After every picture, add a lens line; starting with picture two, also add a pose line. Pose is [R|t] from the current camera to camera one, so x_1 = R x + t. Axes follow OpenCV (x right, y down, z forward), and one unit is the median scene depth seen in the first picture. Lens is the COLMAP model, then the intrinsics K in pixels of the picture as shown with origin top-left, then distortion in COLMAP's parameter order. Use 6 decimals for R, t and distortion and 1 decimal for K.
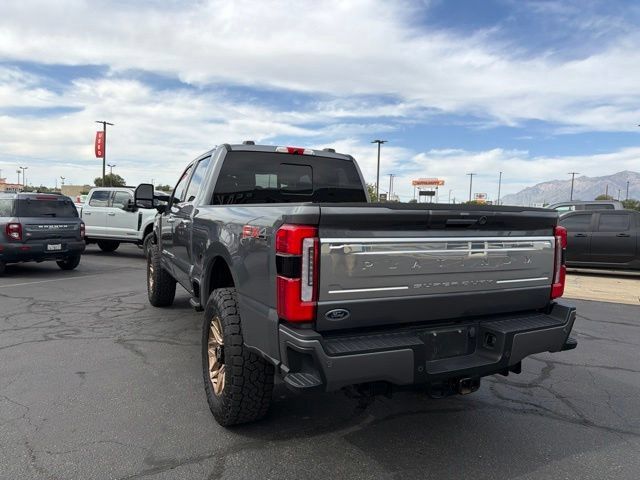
lens RADIAL K [[445.2, 0, 323.7], [0, 445.2, 240.5], [0, 0, 1]] dist [0.047808, -0.059173]
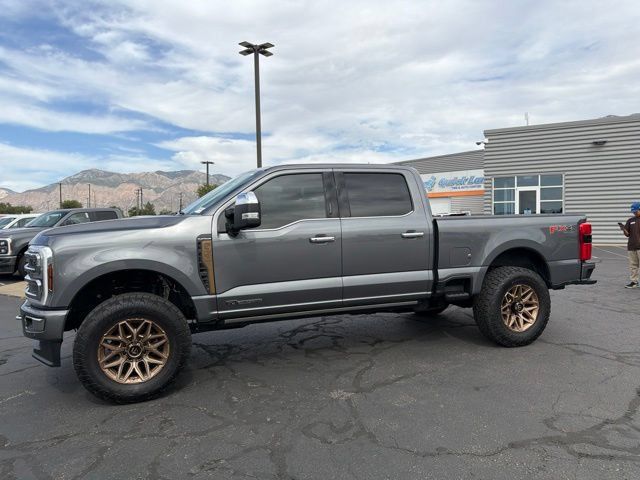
lens RADIAL K [[442.7, 0, 320.0], [0, 442.7, 240.0], [0, 0, 1]] dist [0.046227, -0.057882]
pose [[0.121498, -0.075444, 0.989720, -1.223146], [0.084788, 0.994252, 0.065381, -0.103018], [-0.988964, 0.075972, 0.127196, 0.947800]]
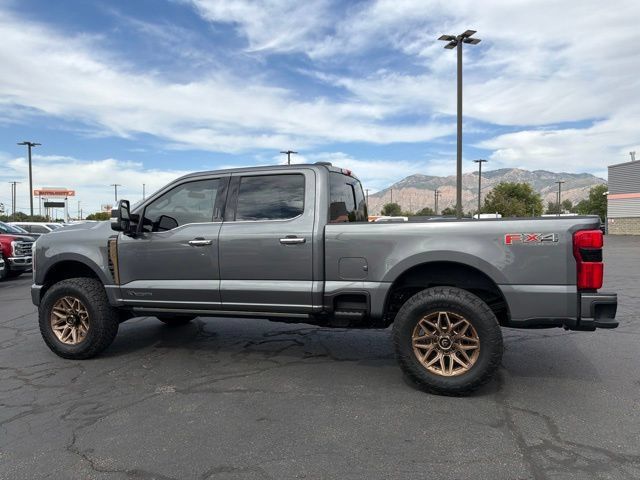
lens RADIAL K [[443.3, 0, 321.1], [0, 443.3, 239.7], [0, 0, 1]] dist [0.041014, -0.049724]
pose [[0.704861, -0.061921, 0.706637, -0.832068], [0.080038, 0.996764, 0.007507, -0.039357], [-0.704815, 0.051267, 0.707536, 0.229651]]
